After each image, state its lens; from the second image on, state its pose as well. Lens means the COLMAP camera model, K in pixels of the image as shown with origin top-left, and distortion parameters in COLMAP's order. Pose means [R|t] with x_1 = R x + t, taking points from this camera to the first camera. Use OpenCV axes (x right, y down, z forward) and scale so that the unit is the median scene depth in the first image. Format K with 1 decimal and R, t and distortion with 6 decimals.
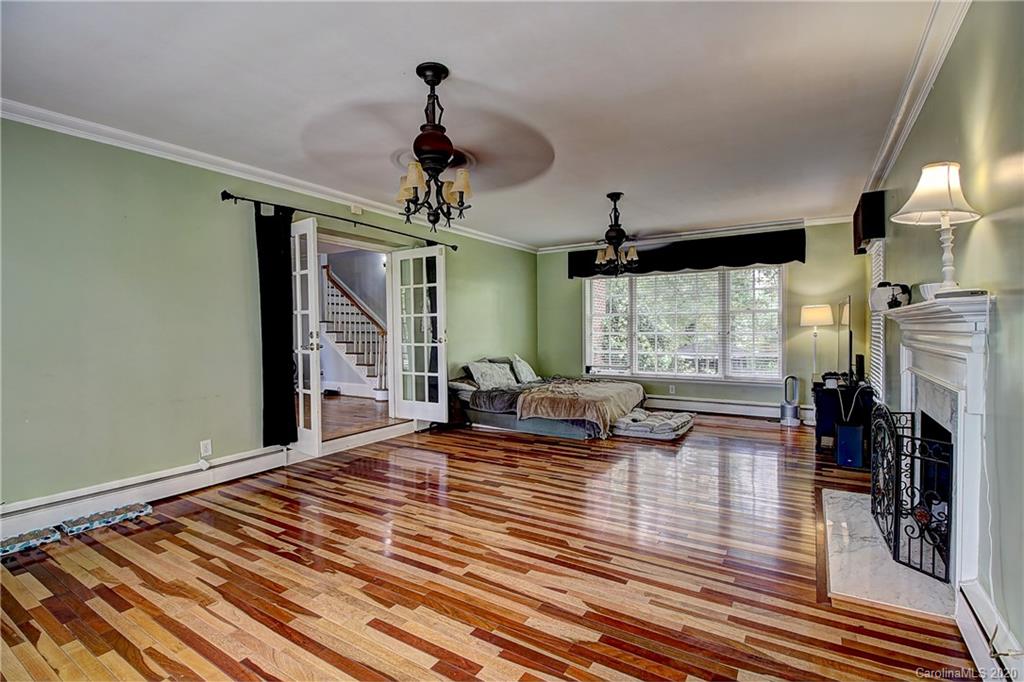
lens RADIAL K [[480.0, 0, 512.0], [0, 480.0, 341.0], [0, 0, 1]] dist [0.000961, 0.000067]
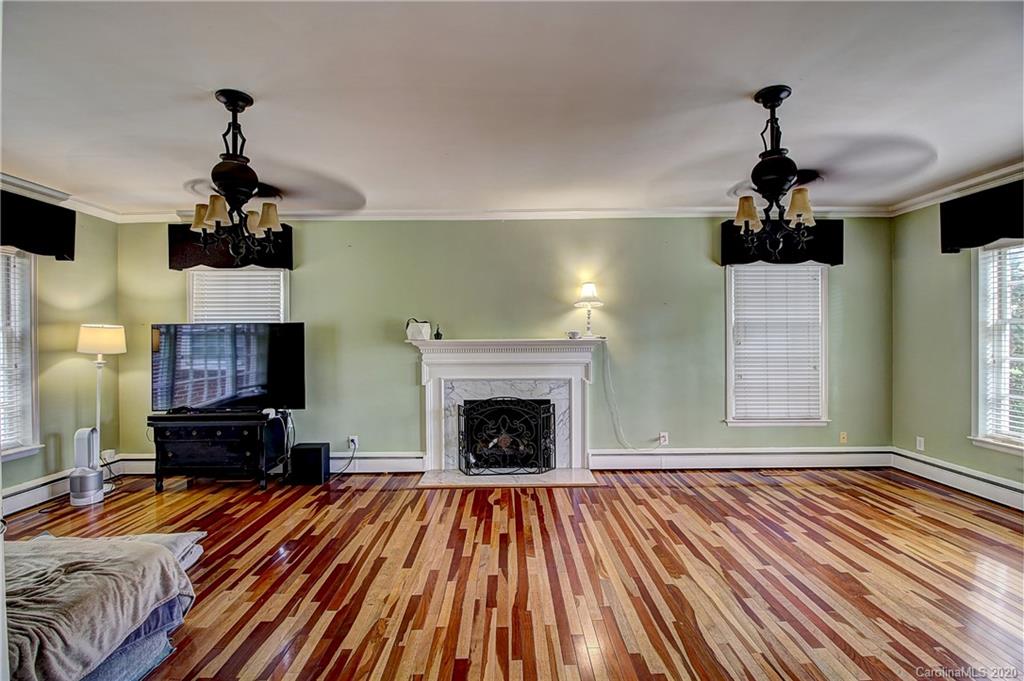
lens RADIAL K [[474.2, 0, 514.4], [0, 474.2, 336.4], [0, 0, 1]] dist [0.001632, -0.015421]
pose [[-0.540834, 0.008819, 0.841083, -0.539297], [0.035851, 0.999278, 0.012575, -0.081141], [-0.840365, 0.036955, -0.540759, 1.551081]]
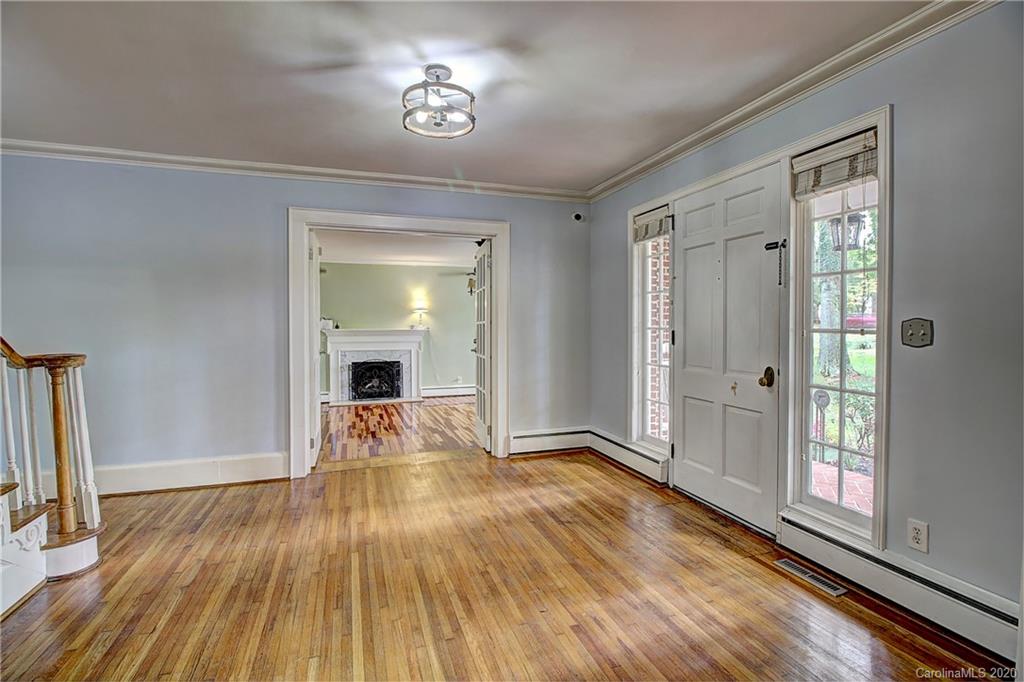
lens RADIAL K [[474.2, 0, 514.4], [0, 474.2, 336.9], [0, 0, 1]] dist [0.001632, -0.015421]
pose [[-0.778882, -0.002233, 0.627167, -1.612099], [0.027787, 0.998889, 0.038065, -0.090902], [-0.626555, 0.047075, -0.777954, 2.394929]]
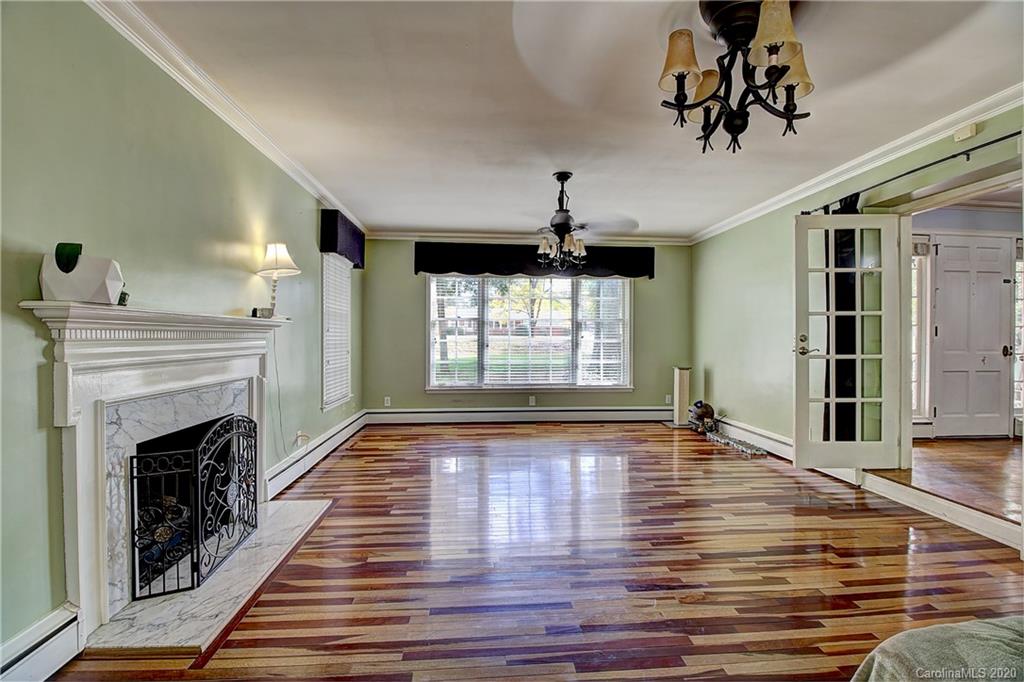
lens RADIAL K [[474.2, 0, 514.4], [0, 474.2, 336.9], [0, 0, 1]] dist [0.001632, -0.015421]
pose [[-0.800833, 0.007340, -0.598843, 0.738745], [-0.013432, 0.999453, 0.030212, -0.047537], [0.598737, 0.032238, -0.800296, 1.732128]]
